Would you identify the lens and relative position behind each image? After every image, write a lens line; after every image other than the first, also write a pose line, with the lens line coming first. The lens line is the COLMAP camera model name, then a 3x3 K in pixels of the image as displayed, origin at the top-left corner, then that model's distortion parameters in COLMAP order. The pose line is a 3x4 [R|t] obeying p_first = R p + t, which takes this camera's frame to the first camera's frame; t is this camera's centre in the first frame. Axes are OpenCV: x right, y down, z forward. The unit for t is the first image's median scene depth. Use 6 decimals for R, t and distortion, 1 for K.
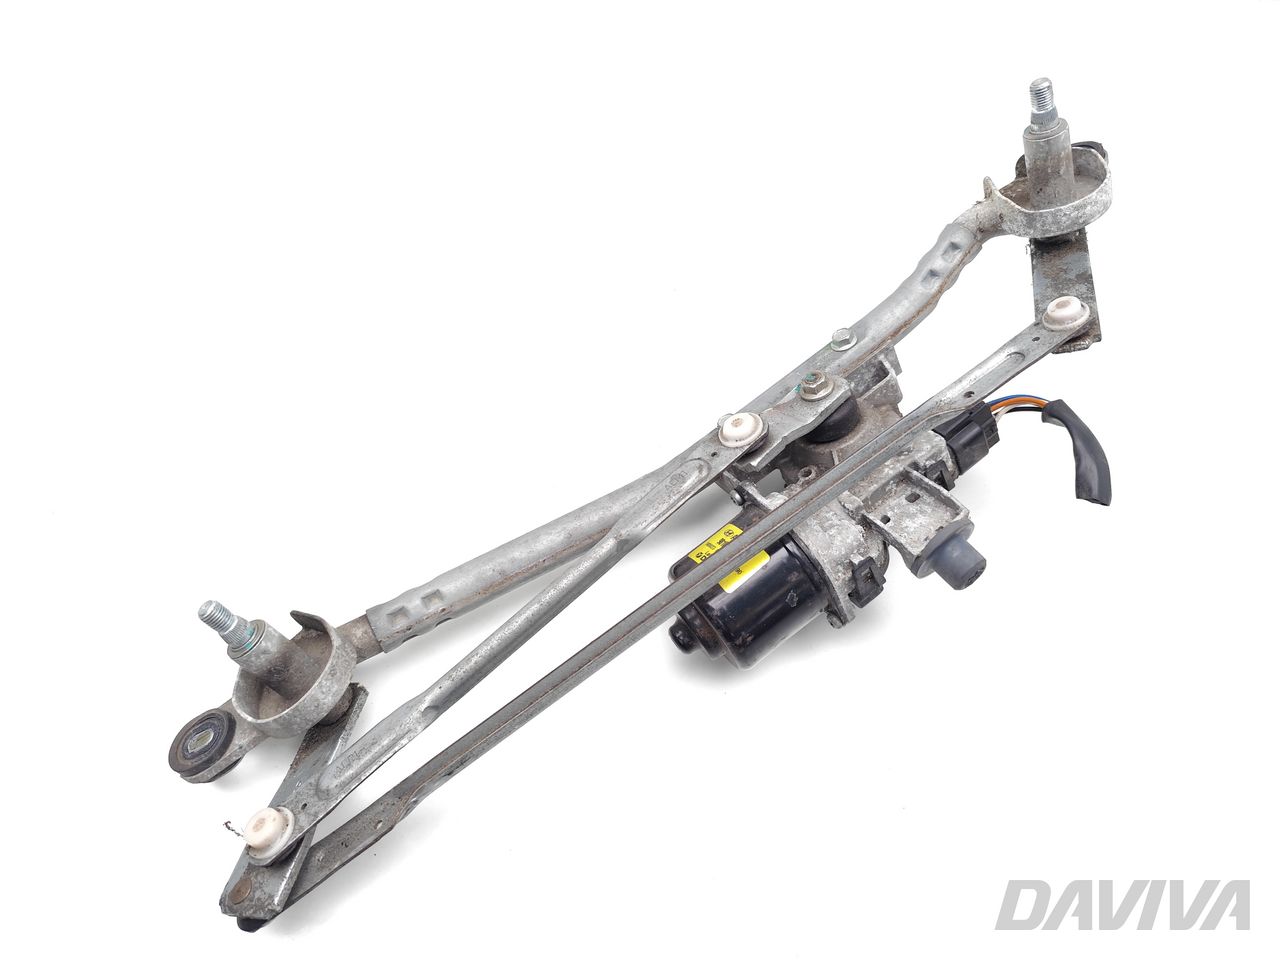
lens RADIAL K [[849.4, 0, 640.0], [0, 849.4, 480.0], [0, 0, 1]] dist [0.126545, -0.002074]
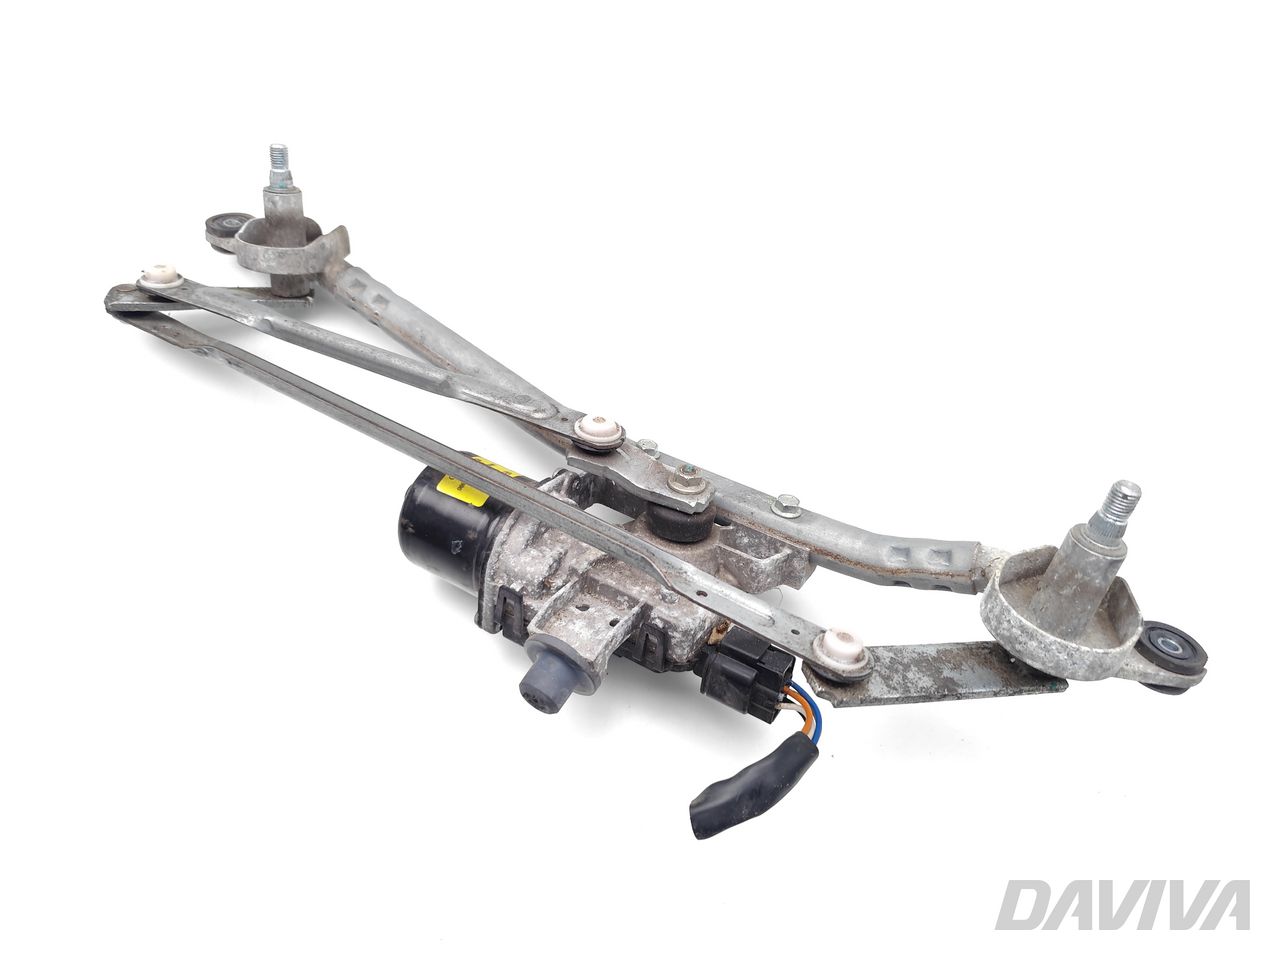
lens RADIAL K [[849.4, 0, 640.0], [0, 849.4, 480.0], [0, 0, 1]] dist [0.126545, -0.002074]
pose [[0.403814, 0.807747, -0.429509, 0.585148], [-0.817587, 0.529291, 0.226724, -0.279738], [0.410471, 0.259607, 0.874138, 0.188901]]
